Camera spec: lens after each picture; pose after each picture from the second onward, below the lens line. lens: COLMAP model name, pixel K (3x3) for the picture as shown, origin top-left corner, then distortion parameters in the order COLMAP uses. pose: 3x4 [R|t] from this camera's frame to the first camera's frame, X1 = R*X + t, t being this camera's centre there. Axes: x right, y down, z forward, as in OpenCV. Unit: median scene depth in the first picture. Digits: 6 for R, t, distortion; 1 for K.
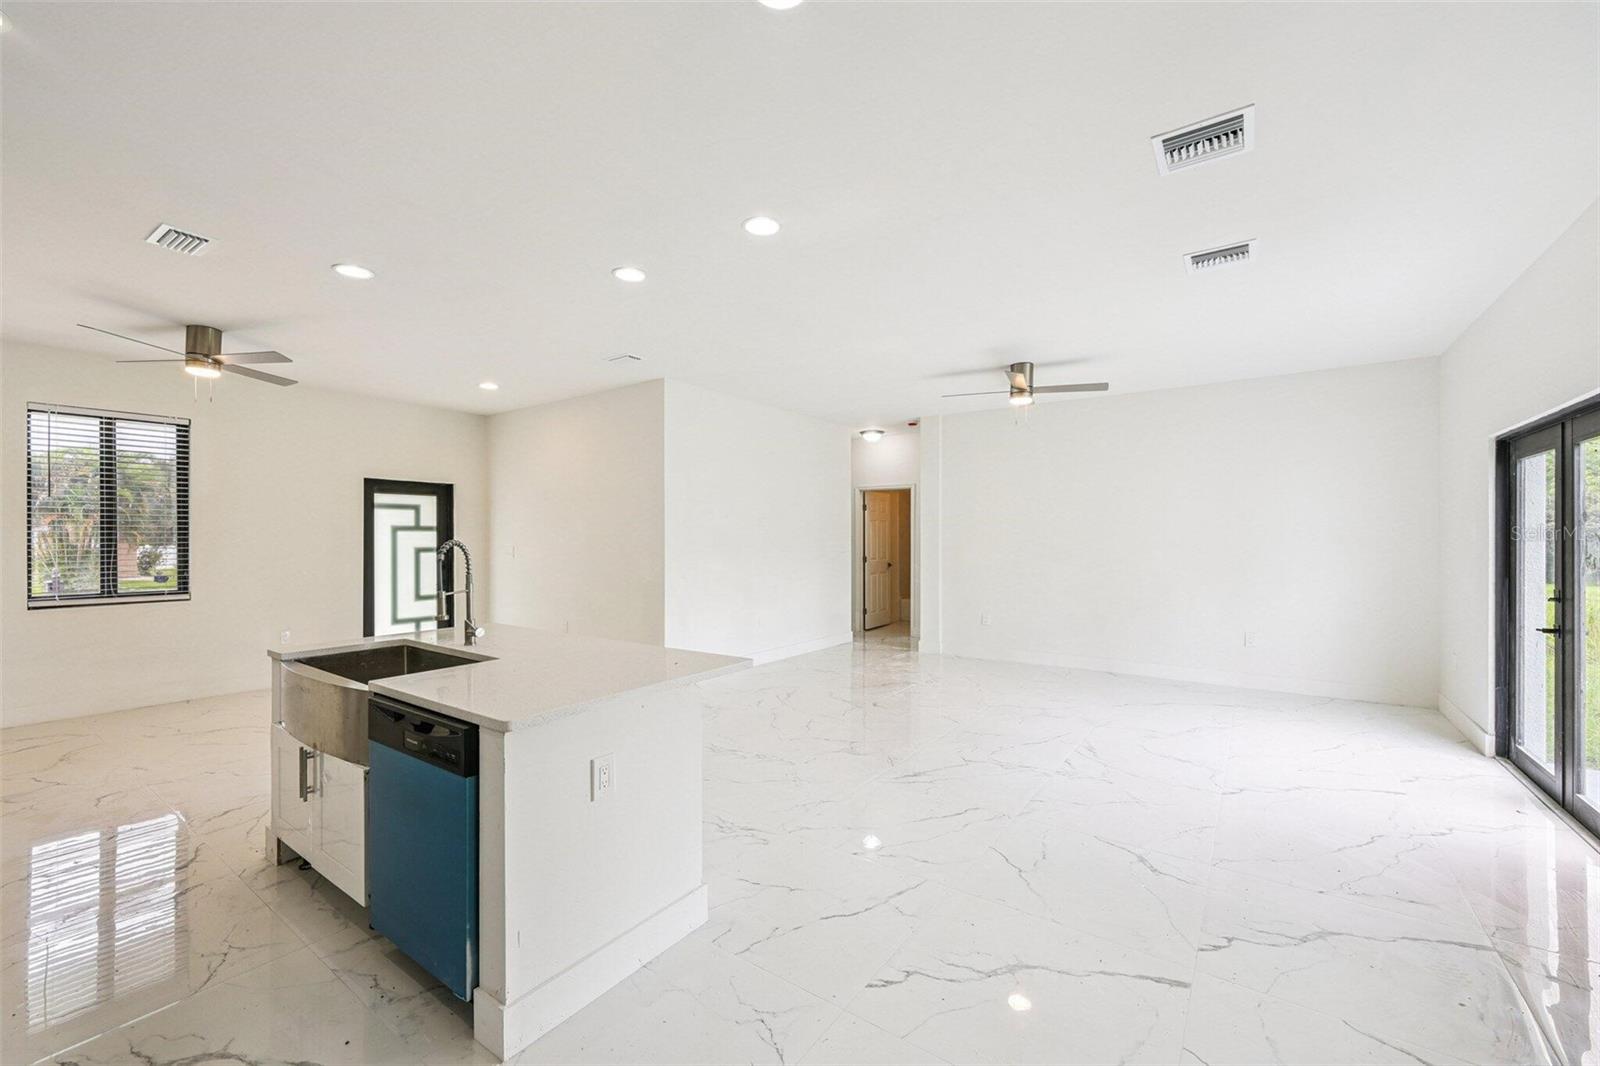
lens RADIAL K [[648.7, 0, 798.8], [0, 648.7, 537.2], [0, 0, 1]] dist [-0.000728, 0.000748]
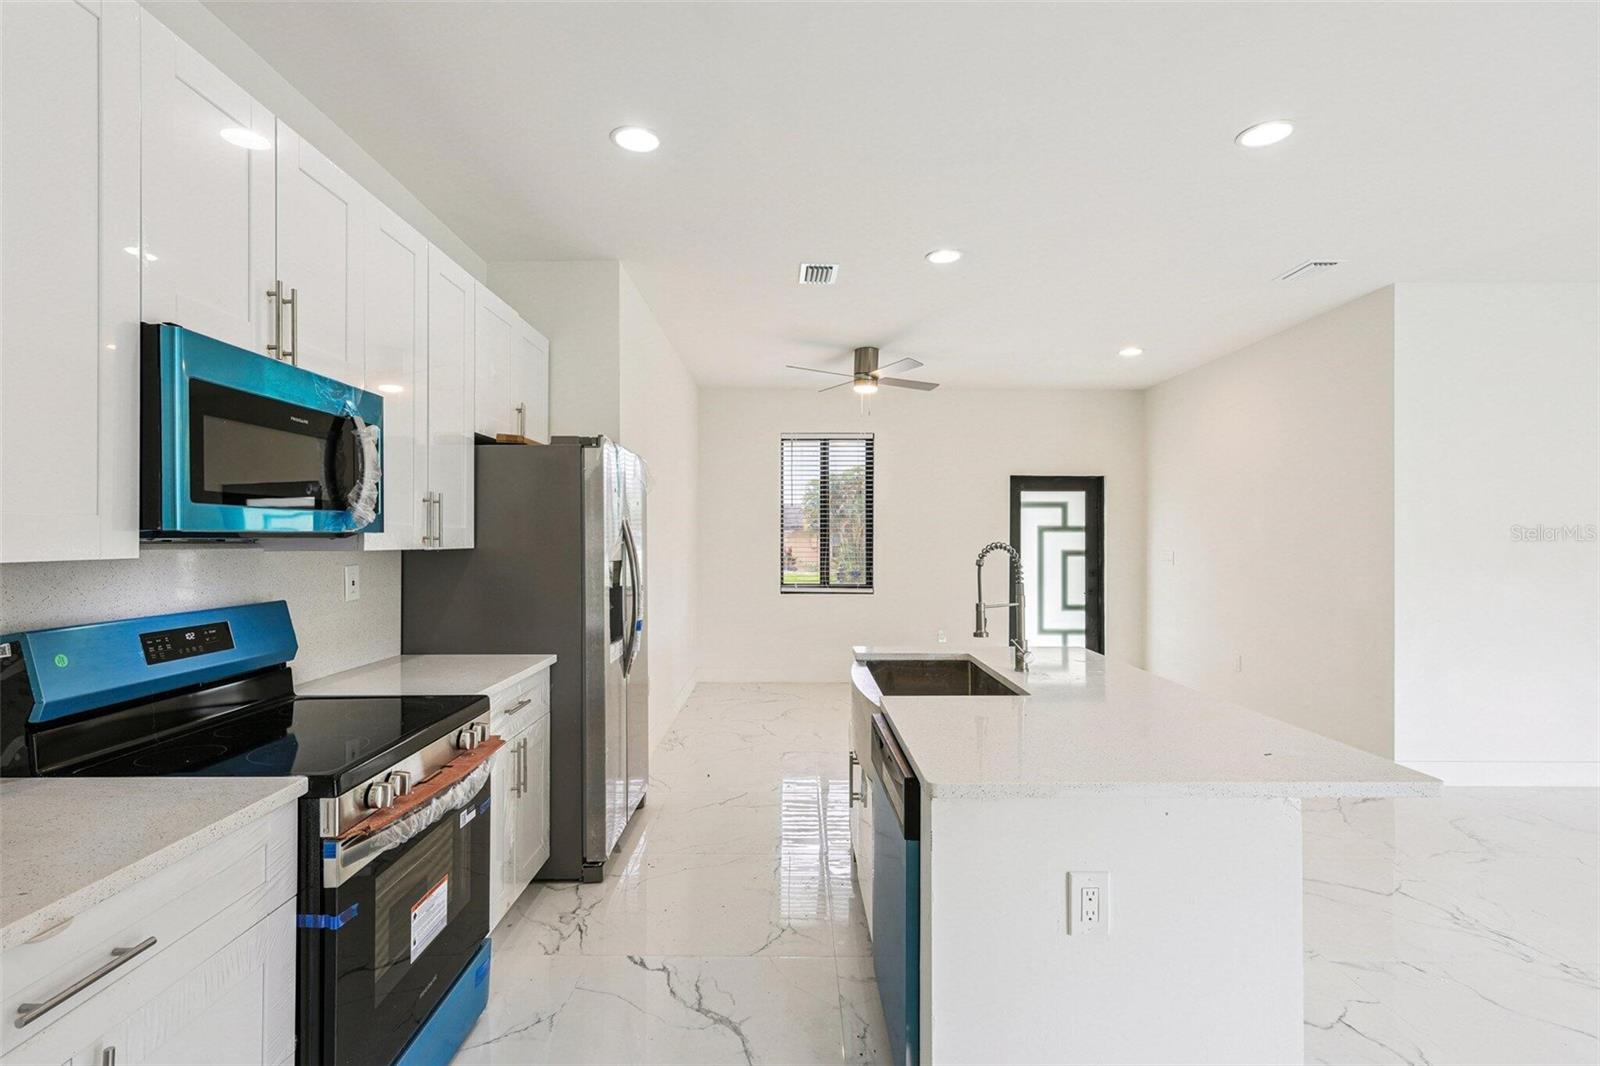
lens RADIAL K [[763.5, 0, 792.0], [0, 763.5, 539.8], [0, 0, 1]] dist [0.010007, 0.000546]
pose [[0.586277, 0.004529, -0.810098, 0.054522], [-0.003358, 0.999989, 0.003161, -0.000632], [0.810104, 0.000867, 0.586286, 0.108342]]
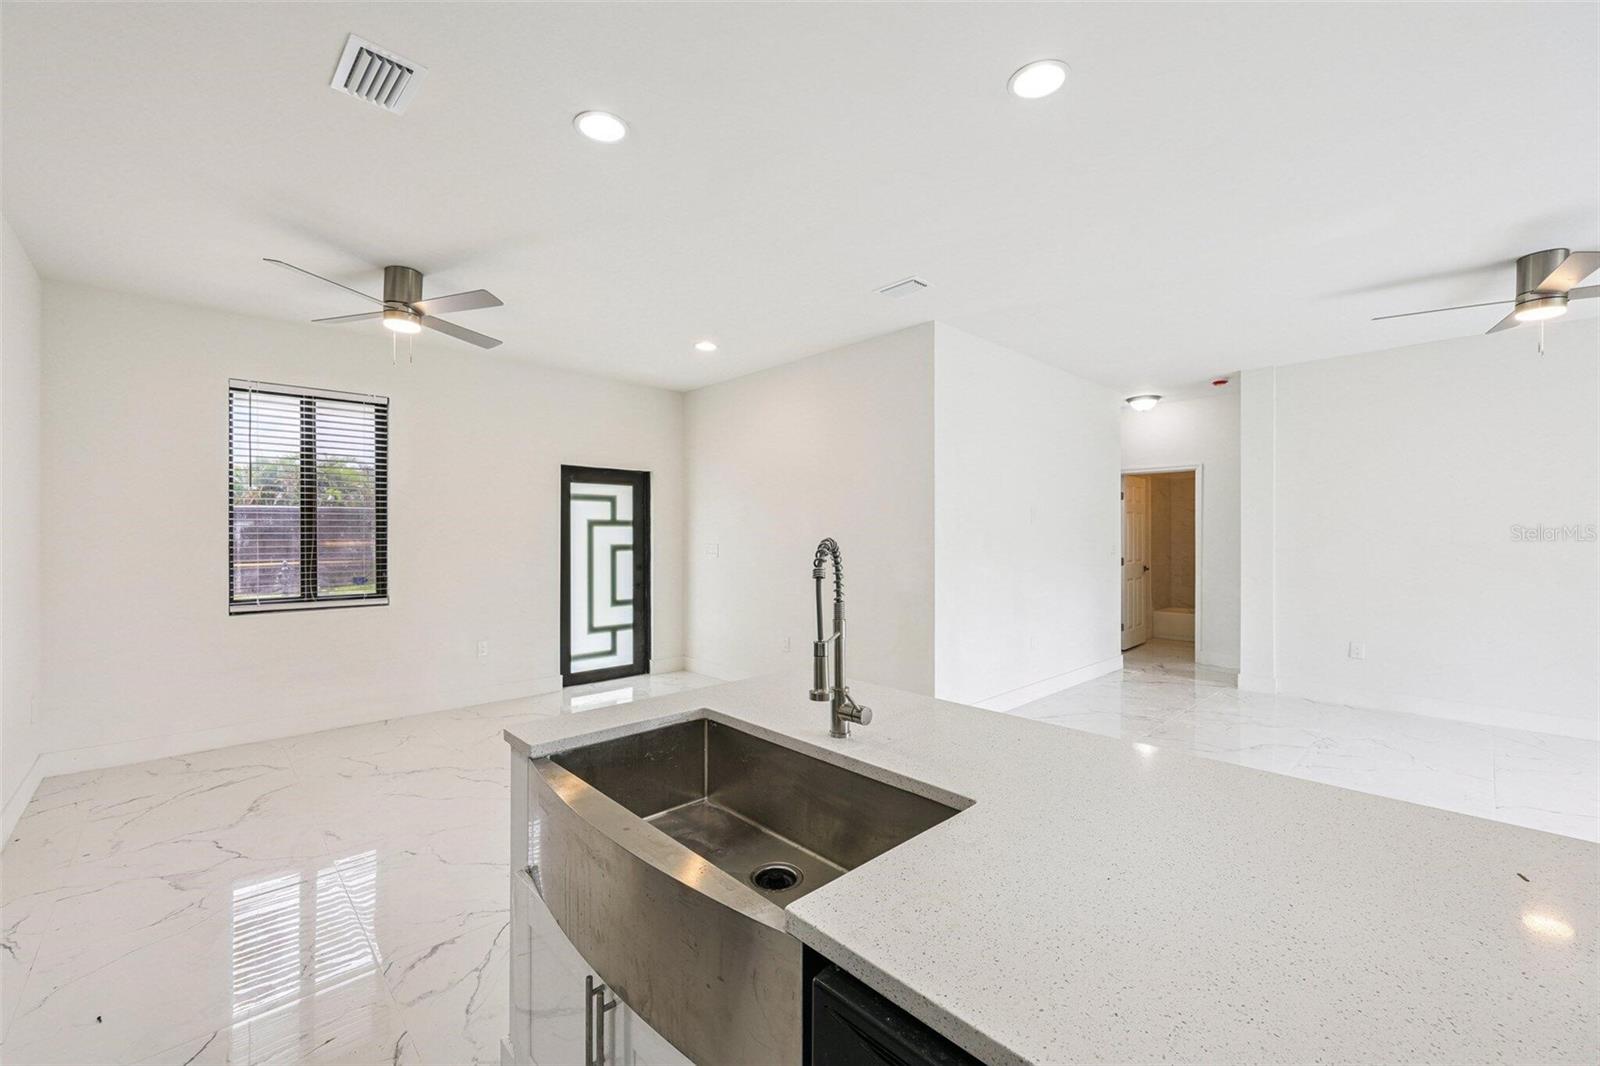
lens RADIAL K [[648.7, 0, 795.8], [0, 648.7, 534.2], [0, 0, 1]] dist [-0.000728, 0.000748]
pose [[0.981395, 0.000975, -0.191995, -0.236153], [-0.000829, 0.999999, 0.000840, 0.000519], [0.191996, -0.000665, 0.981396, 0.252389]]
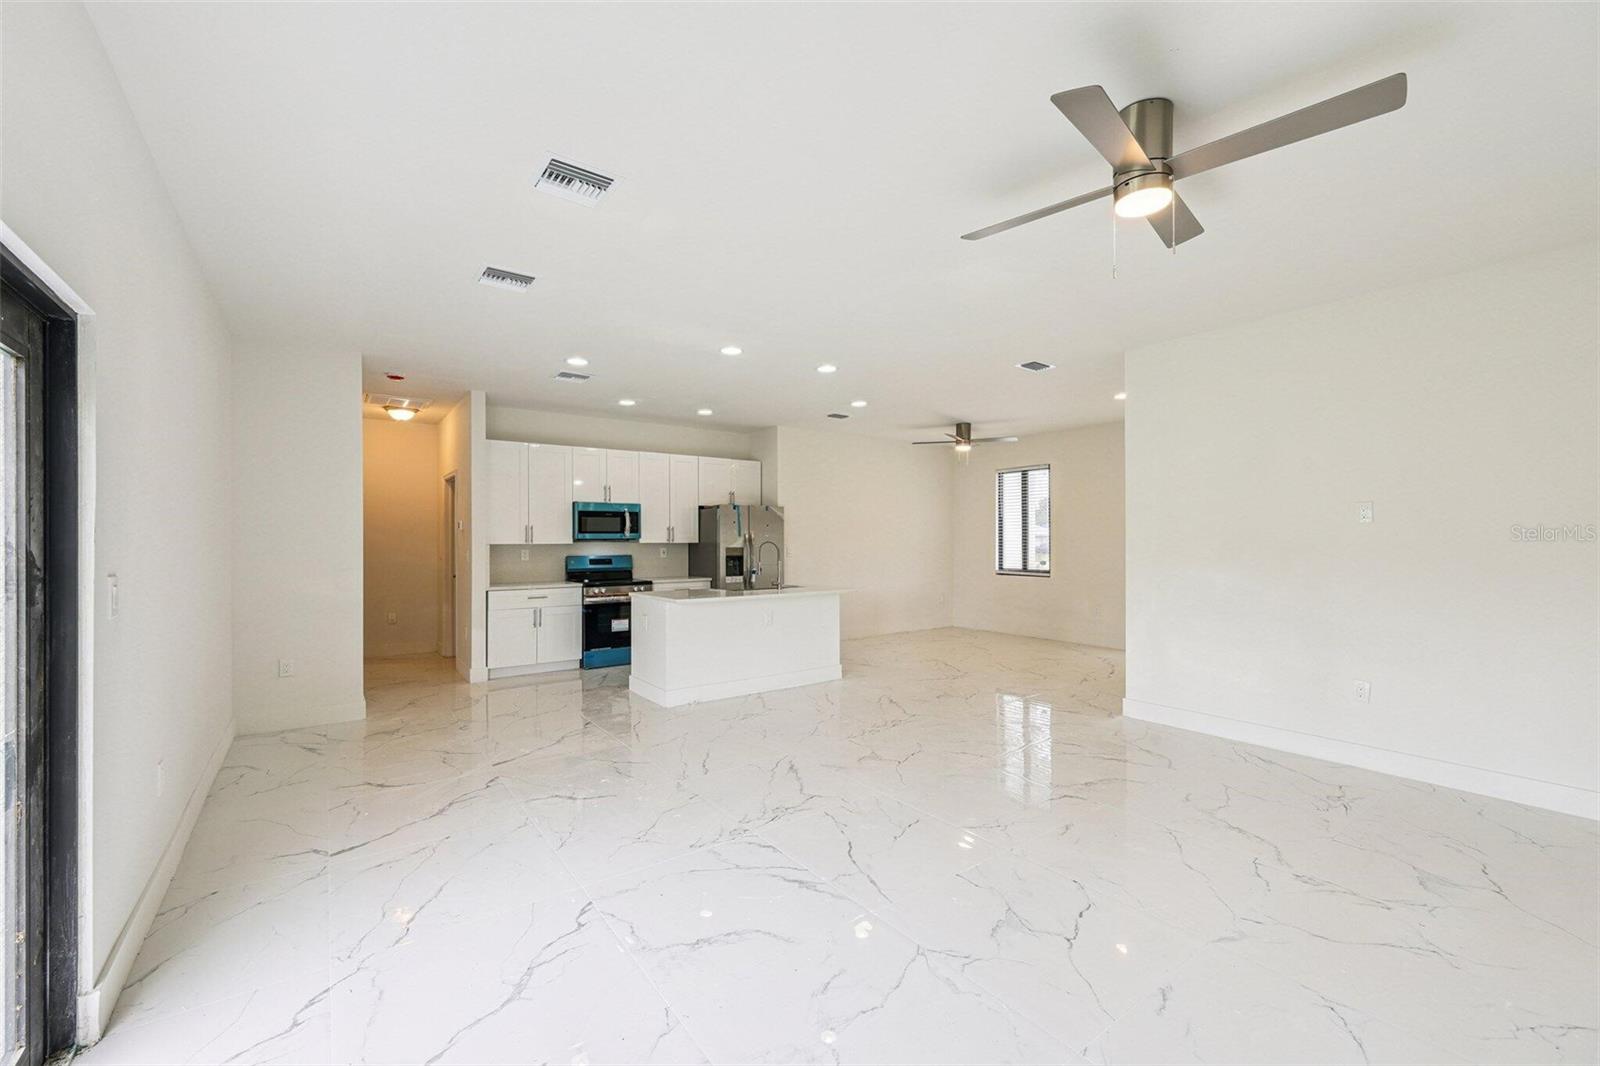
lens RADIAL K [[648.7, 0, 786.7], [0, 648.7, 537.0], [0, 0, 1]] dist [-0.000728, 0.000748]
pose [[-0.315231, 0.002019, -0.949013, 0.797014], [0.002547, 0.999996, 0.001282, -0.006356], [0.949012, -0.002013, -0.315234, 0.897557]]
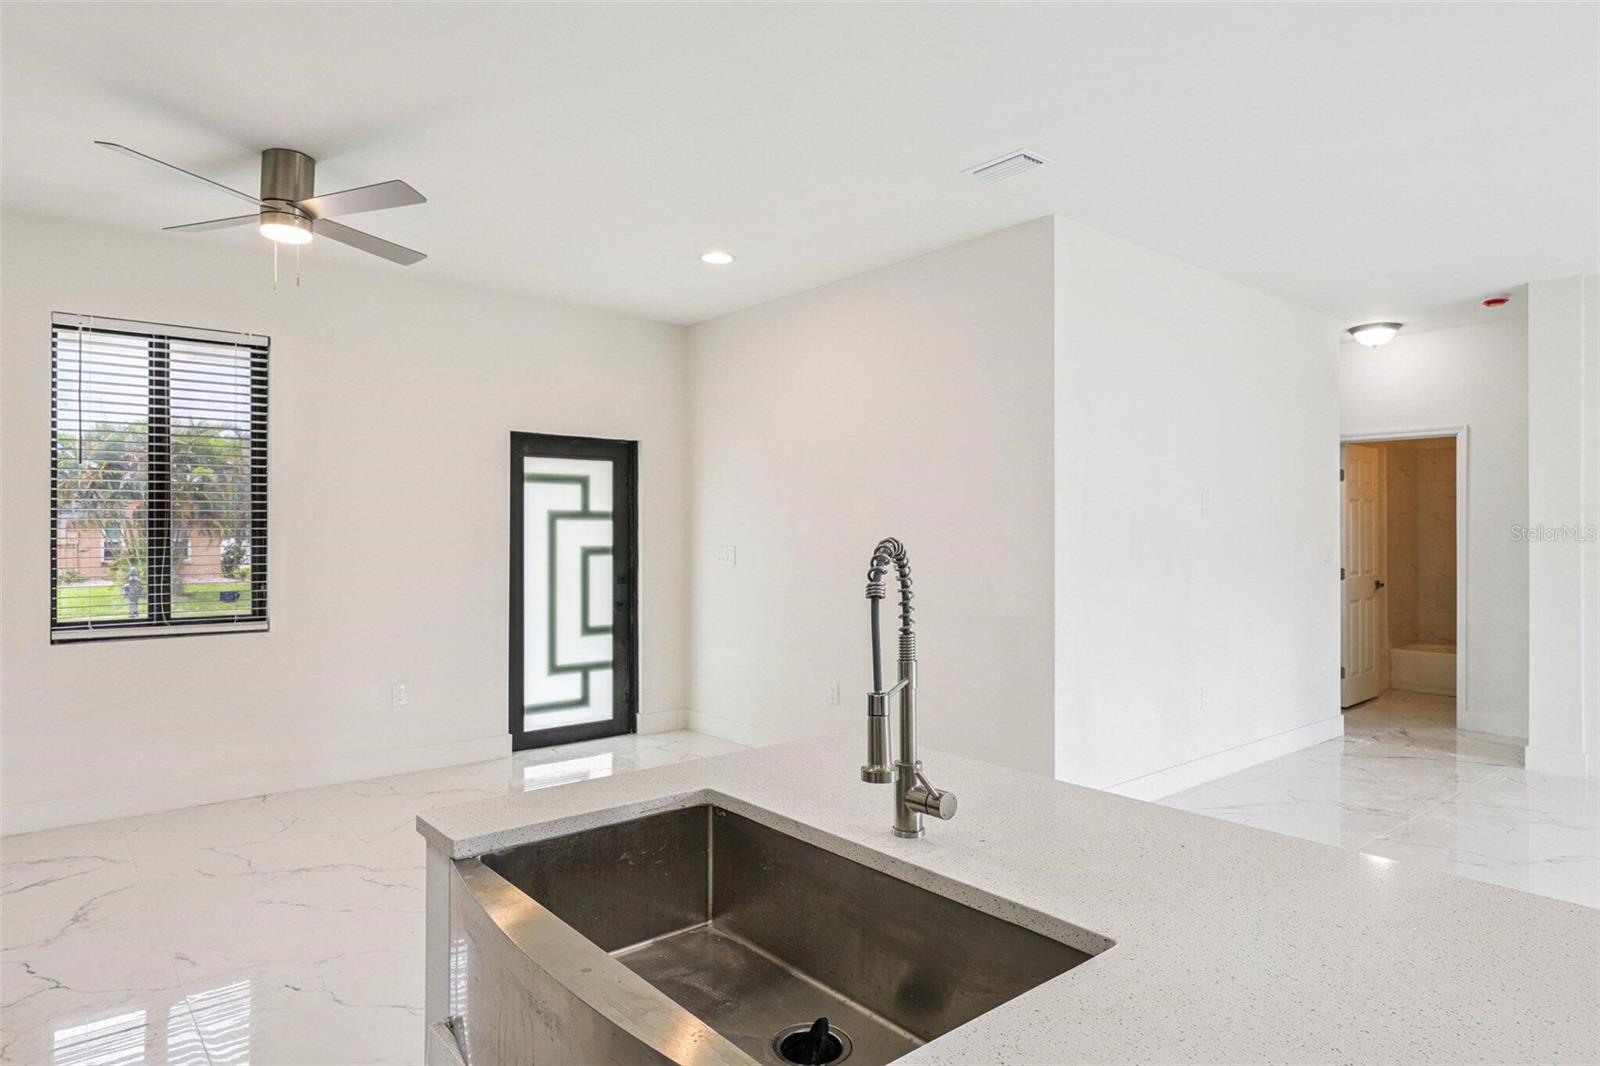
lens RADIAL K [[944.2, 0, 799.3], [0, 944.2, 527.6], [0, 0, 1]] dist [0.001077, 0.000376]
pose [[0.969417, 0.001646, -0.245414, -0.235075], [-0.002500, 0.999992, -0.003169, 0.000411], [0.245407, 0.003685, 0.969413, 0.259784]]
